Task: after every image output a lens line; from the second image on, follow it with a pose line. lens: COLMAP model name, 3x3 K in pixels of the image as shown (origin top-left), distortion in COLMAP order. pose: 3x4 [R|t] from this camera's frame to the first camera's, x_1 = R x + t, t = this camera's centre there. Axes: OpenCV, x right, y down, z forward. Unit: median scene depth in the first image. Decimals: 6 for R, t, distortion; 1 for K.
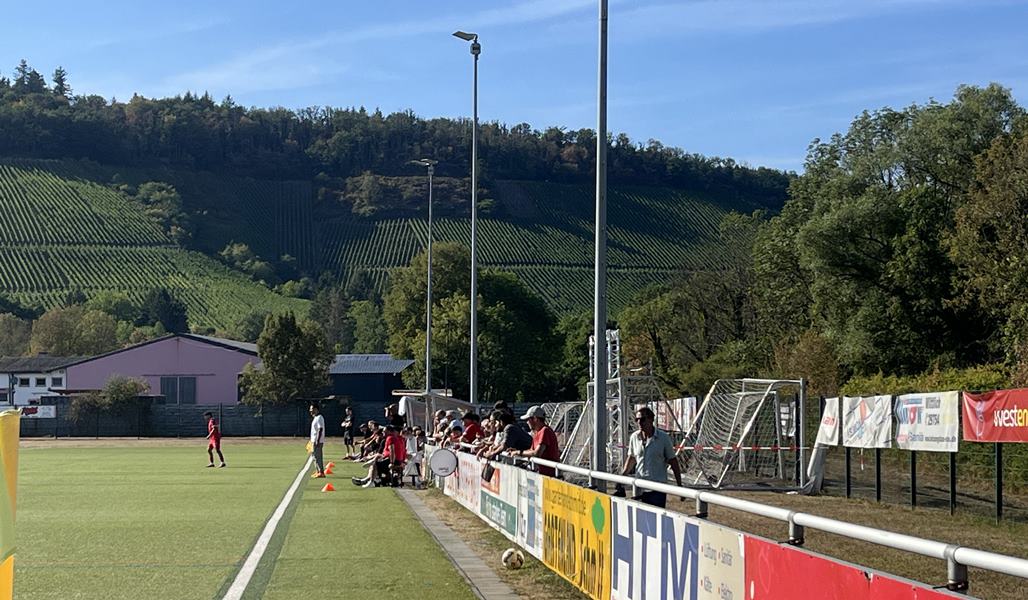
lens RADIAL K [[2032.8, 0, 514.0], [0, 2032.8, 300.0], [0, 0, 1]] dist [0.117512, -0.087459]
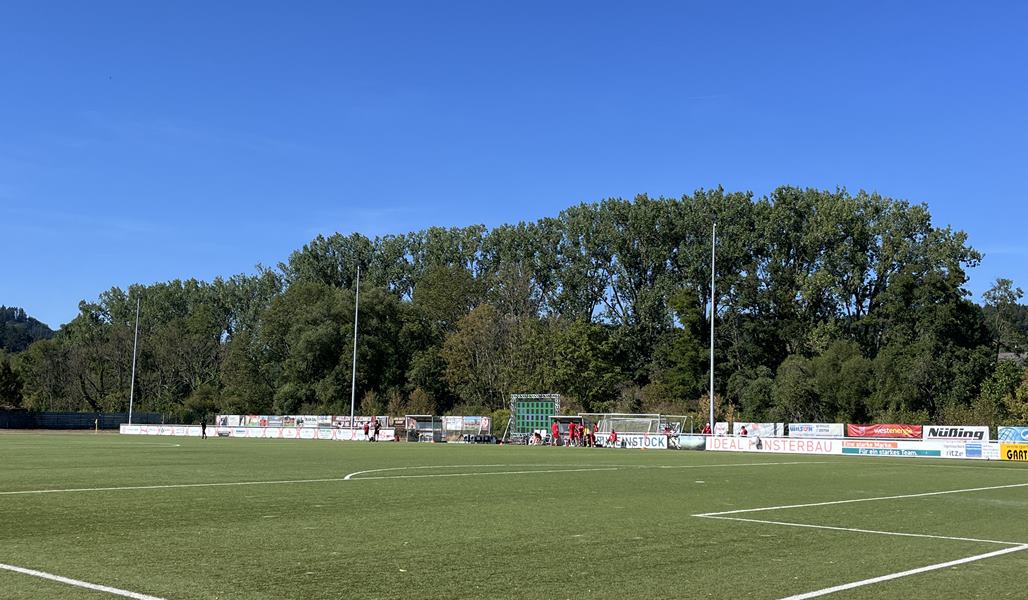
lens RADIAL K [[1106.5, 0, 514.0], [0, 1106.5, 300.0], [0, 0, 1]] dist [0.091867, -0.256617]
pose [[0.726413, 0.092392, 0.681019, -0.522744], [-0.057170, 0.995611, -0.074091, 0.000513], [-0.684876, 0.014887, 0.728507, -0.046660]]
